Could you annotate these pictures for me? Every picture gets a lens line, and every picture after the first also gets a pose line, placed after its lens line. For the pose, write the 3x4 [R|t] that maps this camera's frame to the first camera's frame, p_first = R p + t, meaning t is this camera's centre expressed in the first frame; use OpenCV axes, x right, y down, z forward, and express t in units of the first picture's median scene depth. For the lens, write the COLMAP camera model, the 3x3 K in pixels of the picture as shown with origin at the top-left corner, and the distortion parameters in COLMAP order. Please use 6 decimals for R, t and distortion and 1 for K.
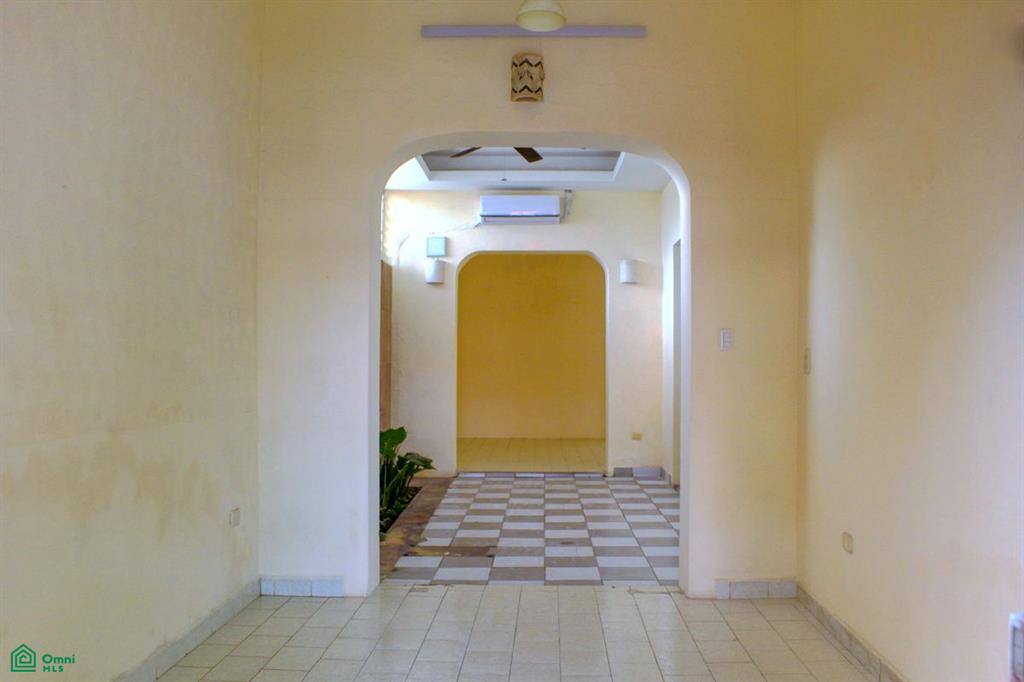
lens RADIAL K [[851.8, 0, 515.6], [0, 851.8, 345.2], [0, 0, 1]] dist [-0.129200, 0.061494]
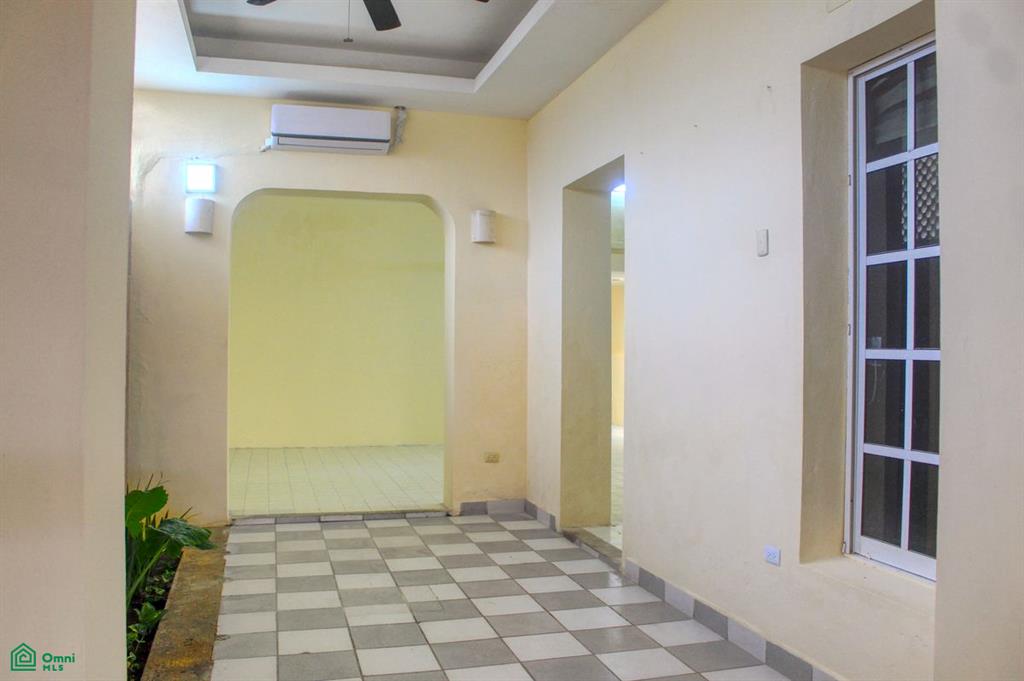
lens RADIAL K [[851.8, 0, 507.9], [0, 851.8, 336.2], [0, 0, 1]] dist [-0.129200, 0.061494]
pose [[0.956249, 0.009447, 0.292401, -0.055104], [-0.013342, 0.999847, 0.011329, -0.003396], [-0.292249, -0.014735, 0.956229, 0.312036]]
